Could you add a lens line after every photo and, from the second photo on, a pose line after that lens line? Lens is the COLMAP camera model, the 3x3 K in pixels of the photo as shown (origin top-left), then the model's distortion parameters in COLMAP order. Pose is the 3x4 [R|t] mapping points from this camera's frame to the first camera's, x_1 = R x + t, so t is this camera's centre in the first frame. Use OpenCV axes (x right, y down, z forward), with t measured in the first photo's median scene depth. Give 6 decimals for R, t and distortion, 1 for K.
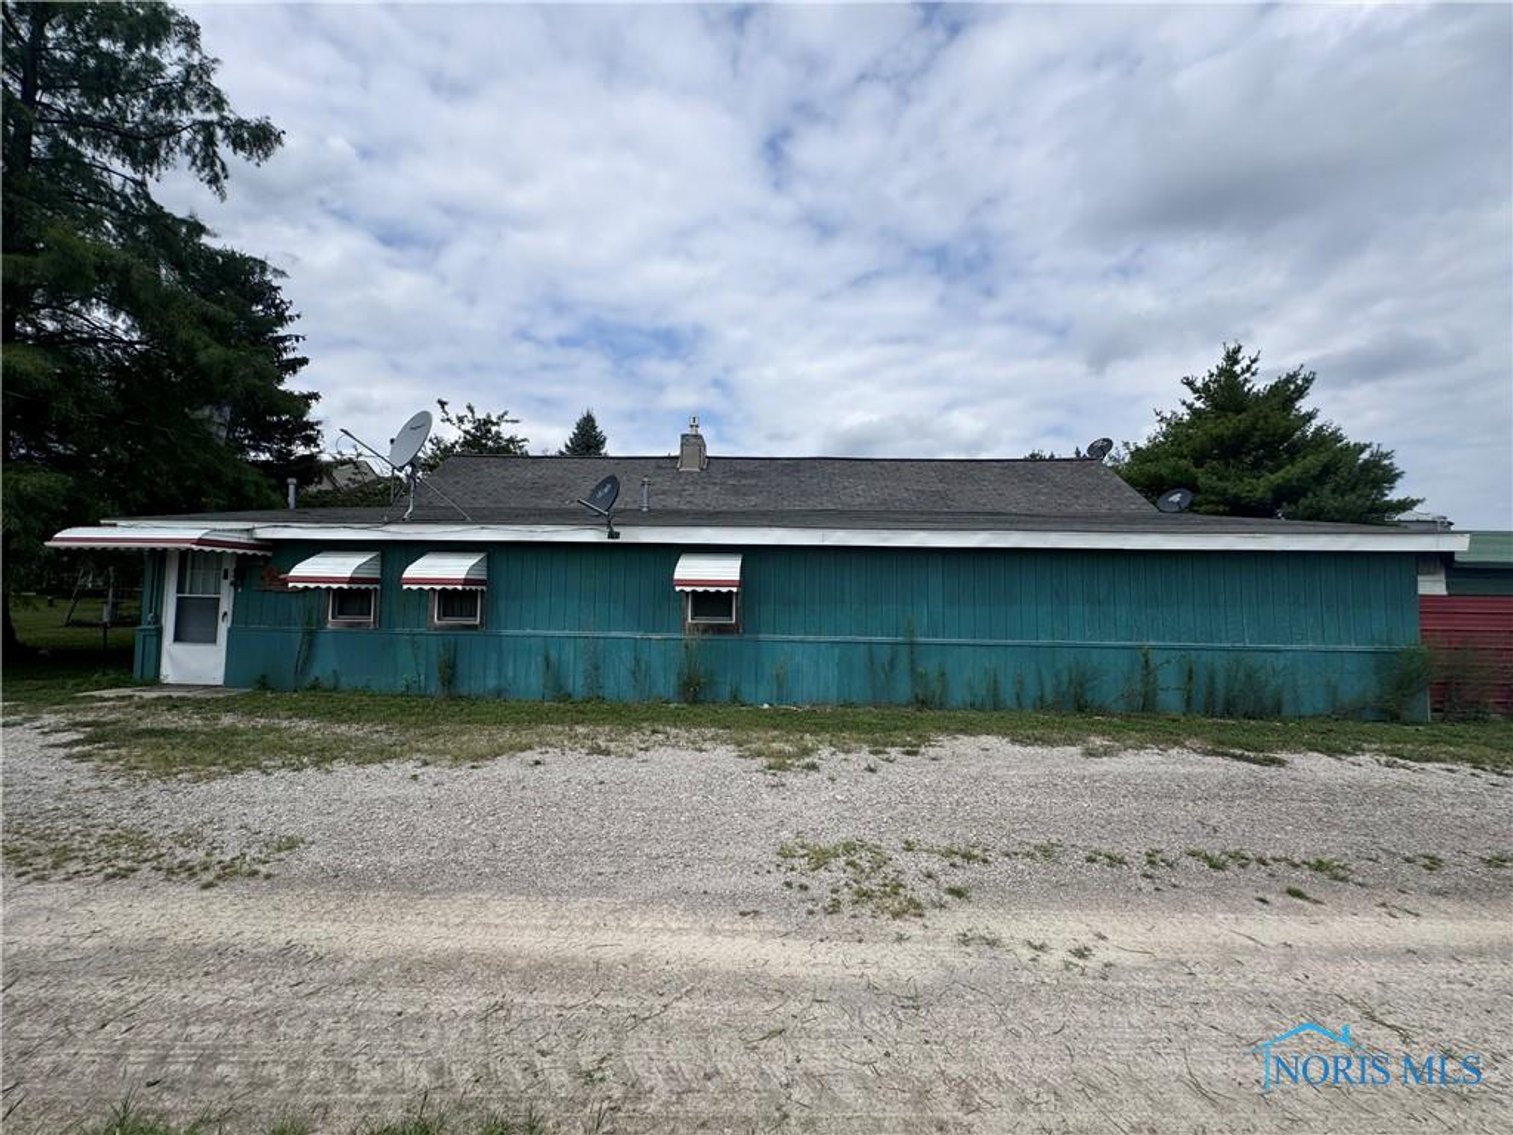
lens RADIAL K [[606.3, 0, 757.5], [0, 606.3, 564.6], [0, 0, 1]] dist [-0.000657, 0.000349]
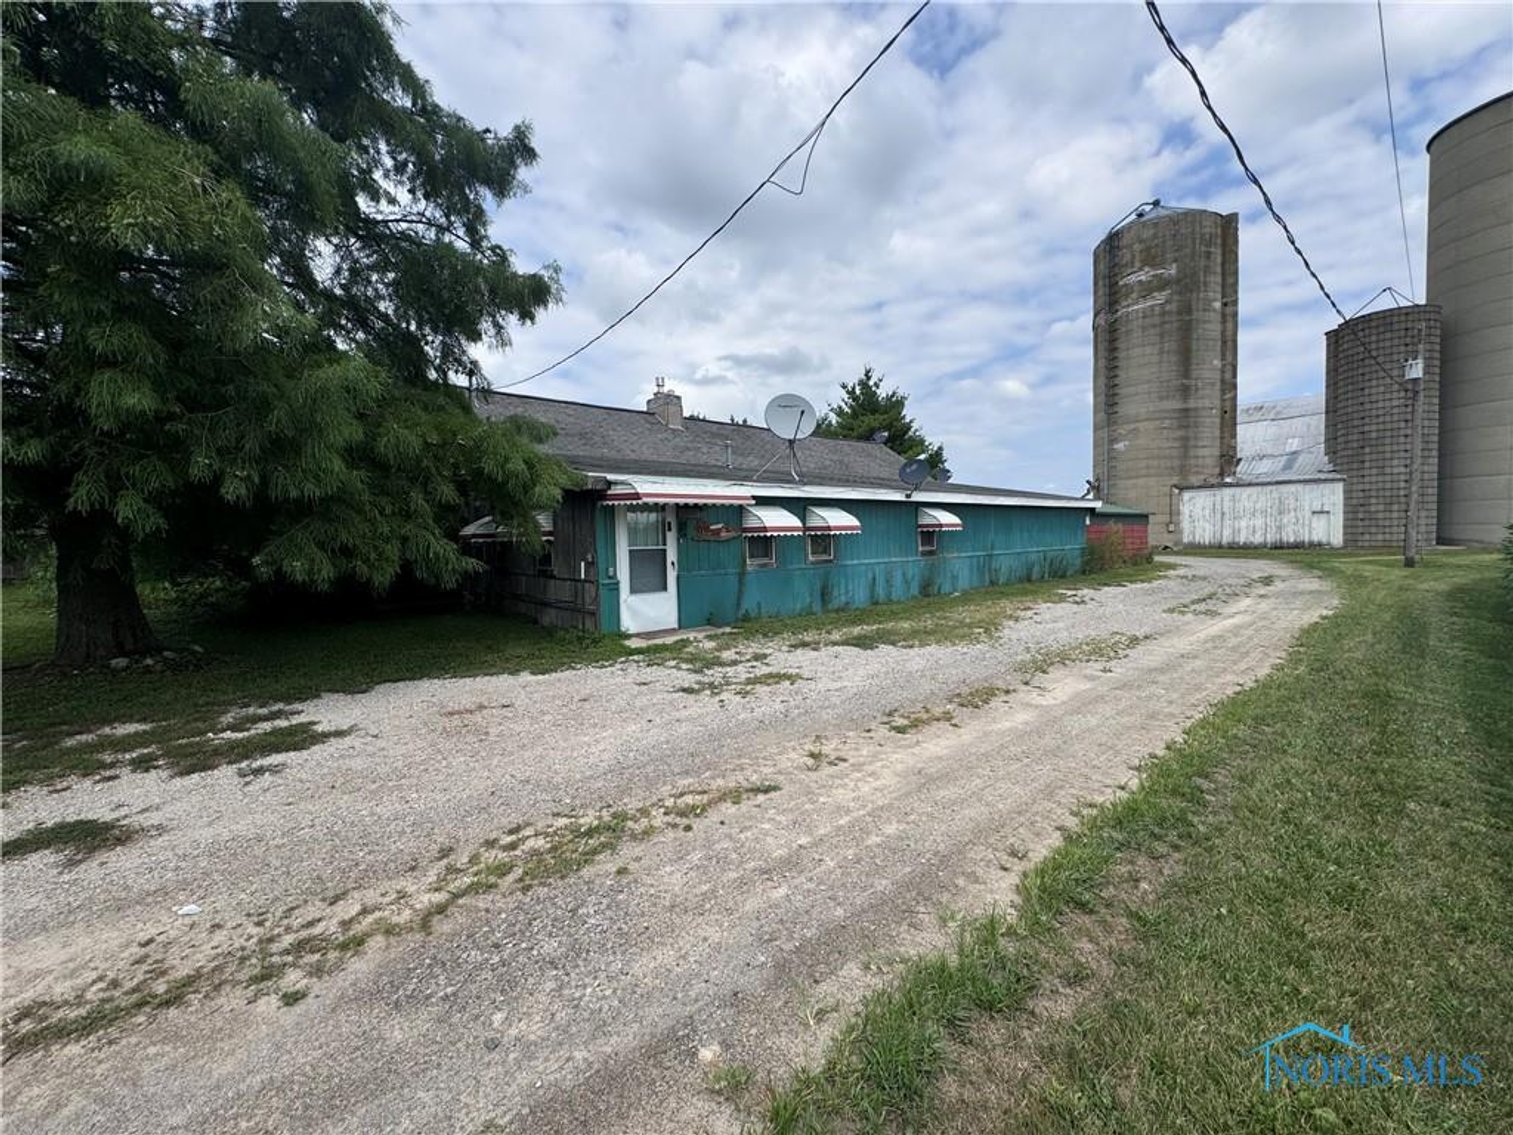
lens RADIAL K [[606.3, 0, 762.6], [0, 606.3, 569.6], [0, 0, 1]] dist [-0.000657, 0.000349]
pose [[0.718008, -0.070694, 0.692435, -1.506386], [-0.004359, 0.994353, 0.106038, -0.023040], [-0.696021, -0.079154, 0.713645, 0.114197]]
